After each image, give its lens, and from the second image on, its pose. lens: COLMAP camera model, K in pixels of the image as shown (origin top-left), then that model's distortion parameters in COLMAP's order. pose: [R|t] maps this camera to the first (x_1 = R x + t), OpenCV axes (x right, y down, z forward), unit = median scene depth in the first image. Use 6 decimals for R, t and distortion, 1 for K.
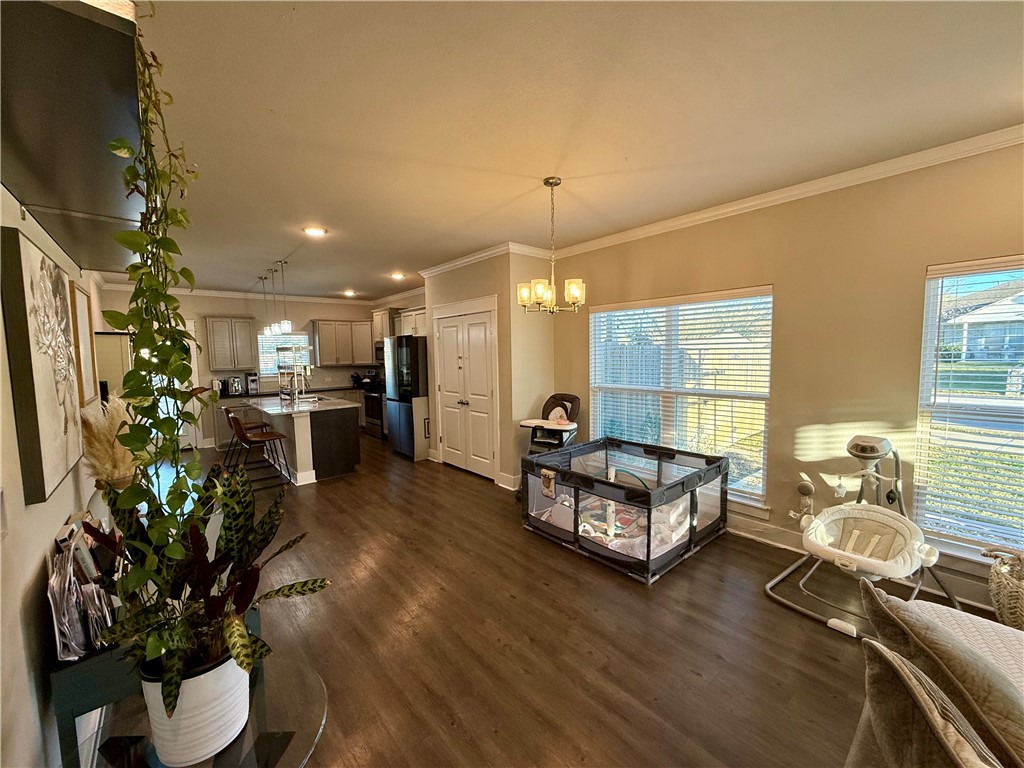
lens RADIAL K [[398.7, 0, 501.1], [0, 398.7, 385.4], [0, 0, 1]] dist [0.000251, -0.000050]
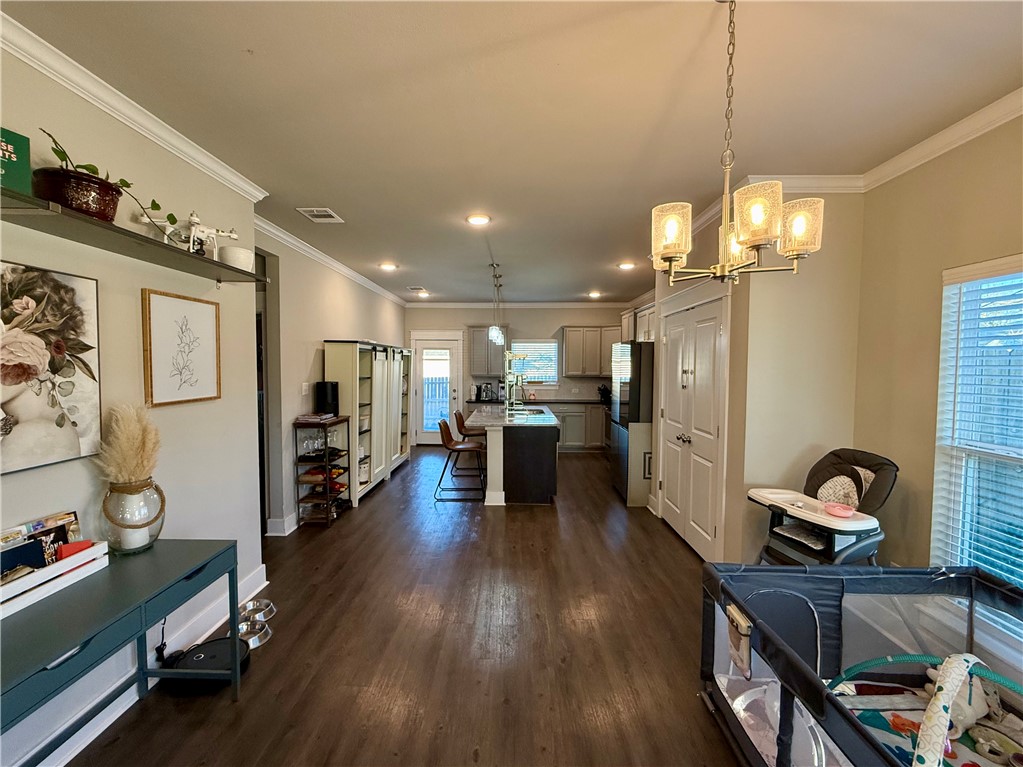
lens RADIAL K [[421.6, 0, 511.5], [0, 421.6, 383.5], [0, 0, 1]] dist [-0.000973, -0.000266]
pose [[0.753803, 0.051480, -0.655081, 0.135688], [-0.073418, 0.997283, -0.006110, -0.022210], [0.652986, 0.052700, 0.755534, 0.252645]]
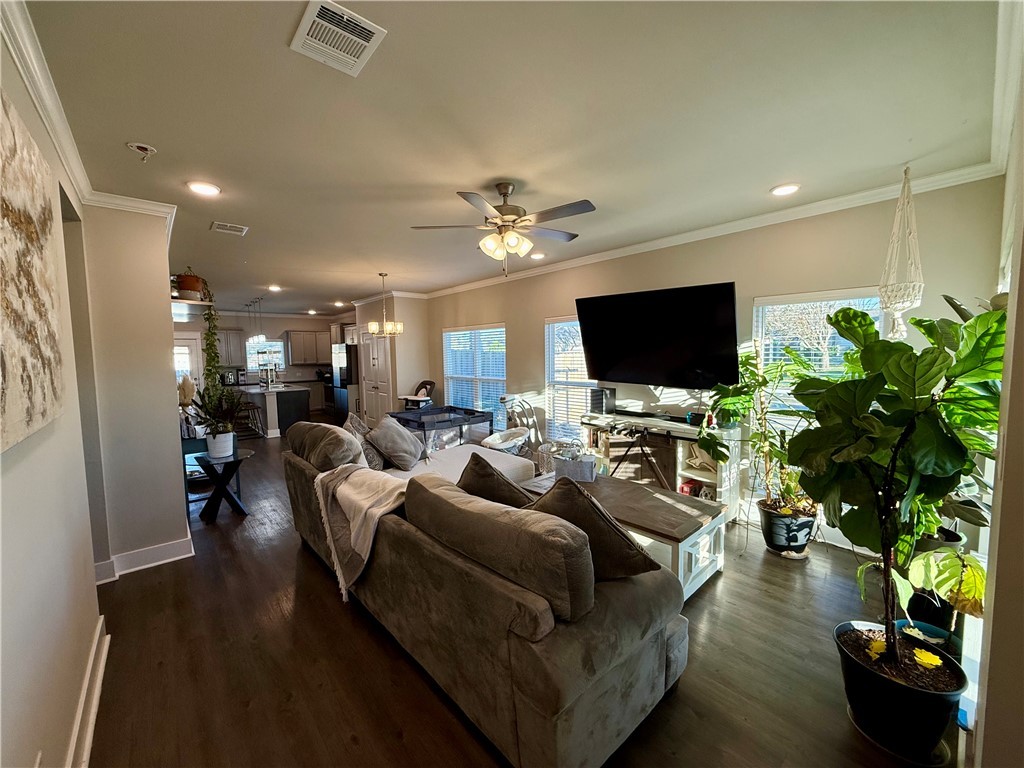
lens RADIAL K [[398.7, 0, 501.1], [0, 398.7, 385.4], [0, 0, 1]] dist [0.000251, -0.000050]
pose [[0.999930, 0.003800, 0.011174, 0.358585], [-0.003763, 0.999987, -0.003367, 0.036602], [-0.011186, 0.003324, 0.999932, -0.541846]]
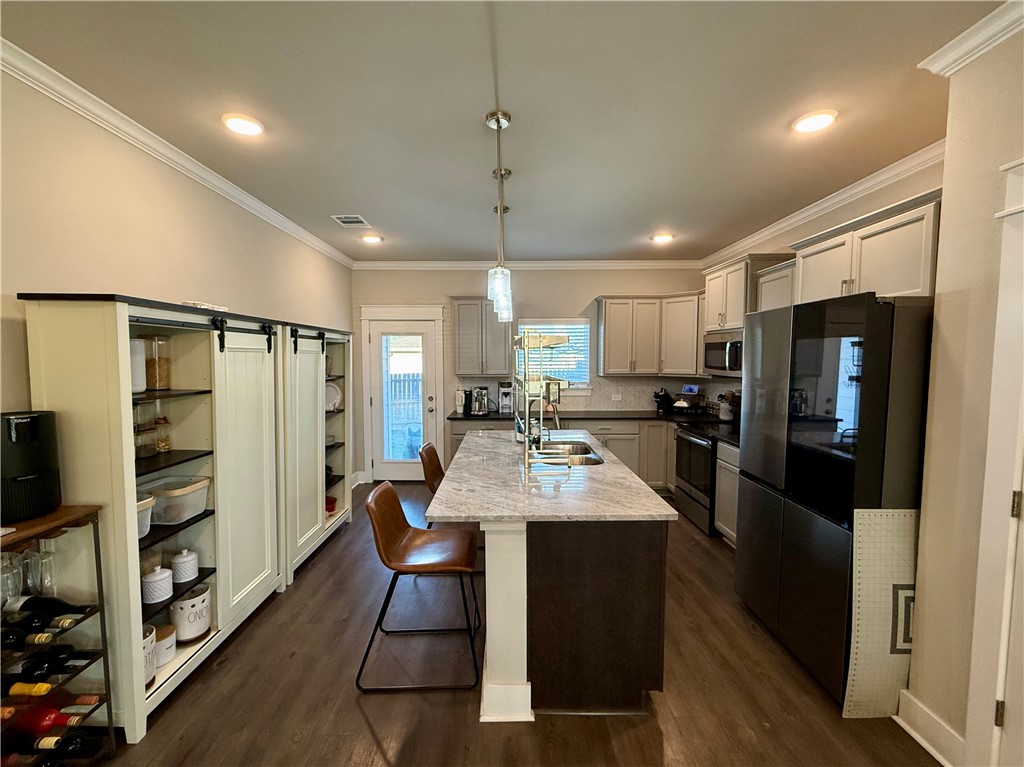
lens RADIAL K [[413.9, 0, 512.0], [0, 413.9, 383.5], [0, 0, 1]] dist [-0.000217, -0.000110]
pose [[0.767300, 0.057656, -0.638692, -0.235031], [-0.065902, 0.997767, 0.010898, -0.047808], [0.637894, 0.033729, 0.769386, 0.626406]]
